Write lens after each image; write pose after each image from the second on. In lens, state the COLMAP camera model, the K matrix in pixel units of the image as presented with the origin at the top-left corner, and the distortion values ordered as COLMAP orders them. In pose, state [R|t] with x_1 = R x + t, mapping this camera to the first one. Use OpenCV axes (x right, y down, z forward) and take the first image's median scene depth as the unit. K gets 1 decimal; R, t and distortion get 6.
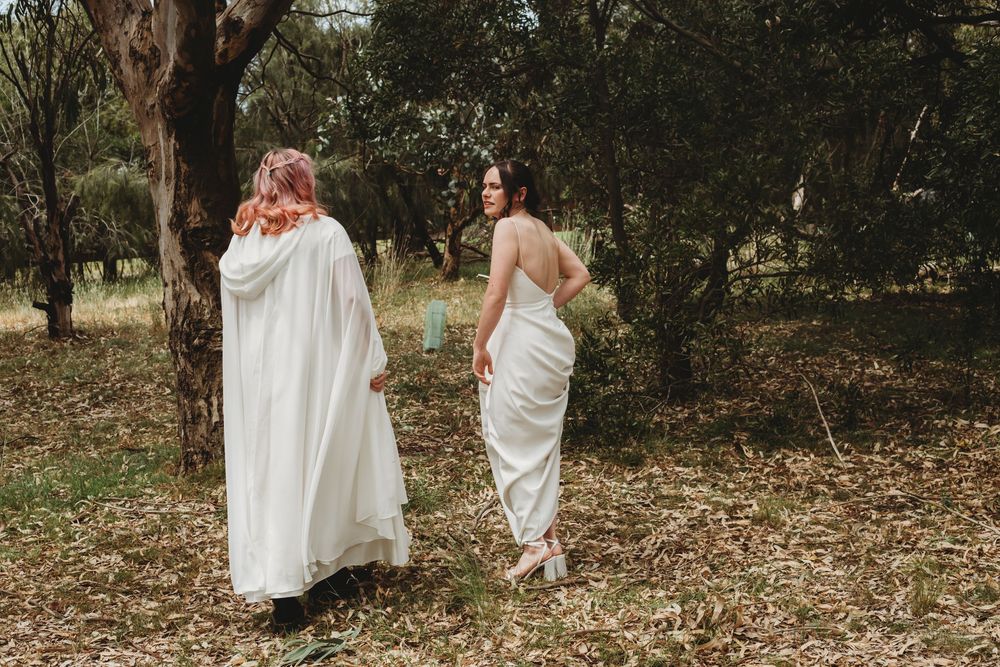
lens RADIAL K [[1479.2, 0, 493.6], [0, 1479.2, 337.0], [0, 0, 1]] dist [-0.105837, 0.000000]
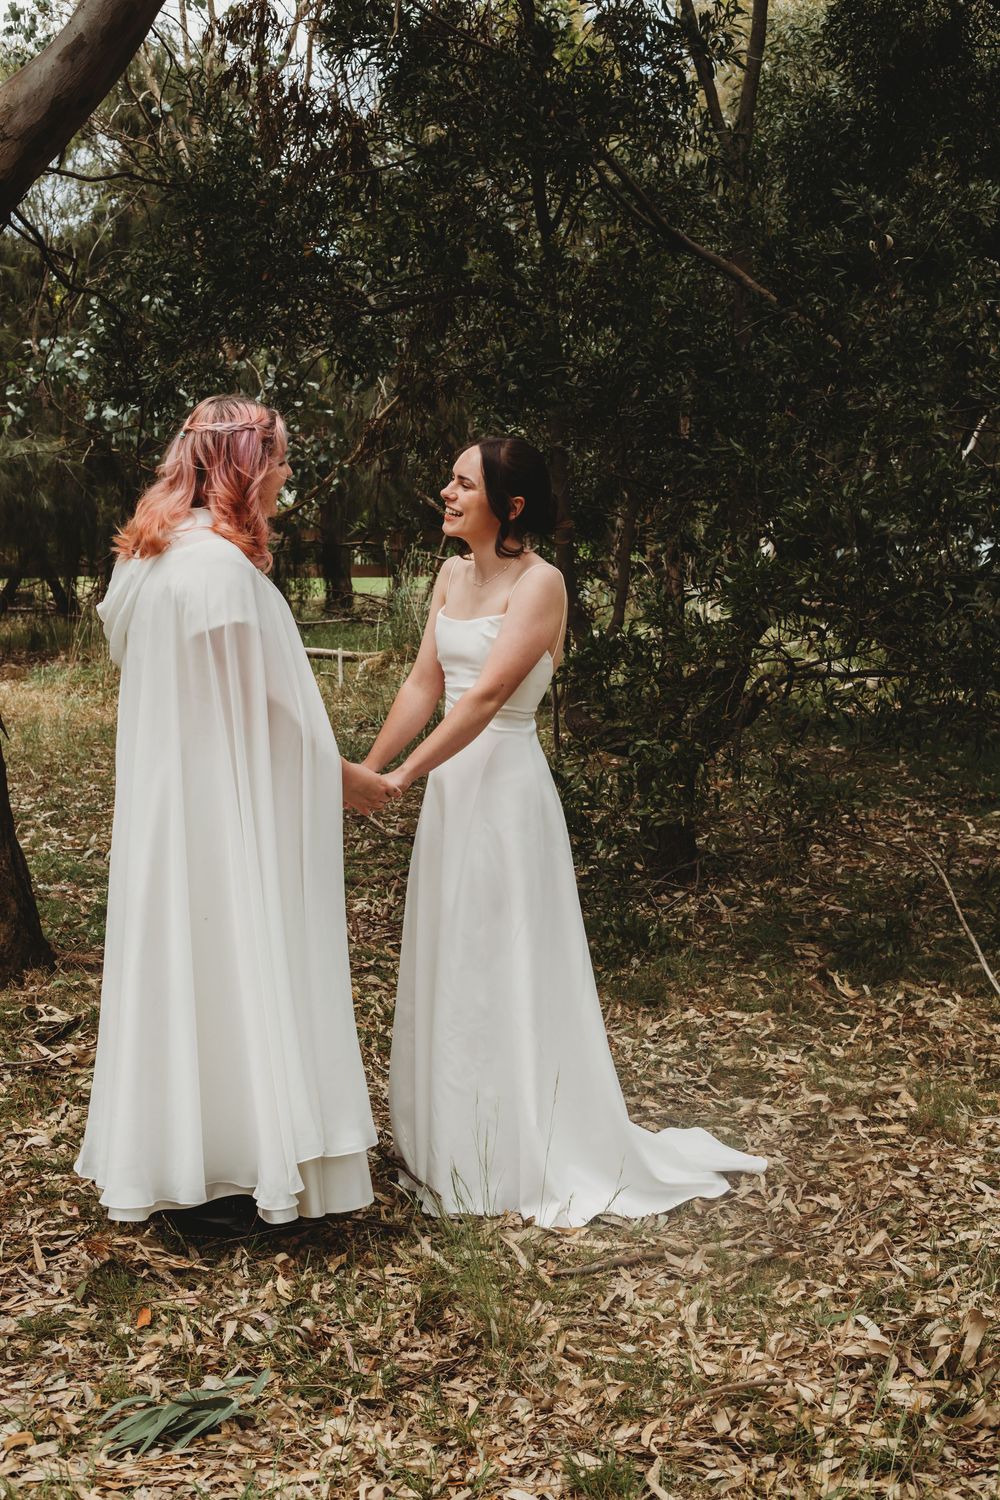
lens RADIAL K [[2218.7, 0, 511.2], [0, 2218.7, 743.0], [0, 0, 1]] dist [-0.105837, 0.000000]
pose [[0.989608, 0.042756, 0.137291, -0.091386], [-0.043162, 0.999068, -0.000025, -0.012482], [-0.137164, -0.005901, 0.990531, 0.199670]]
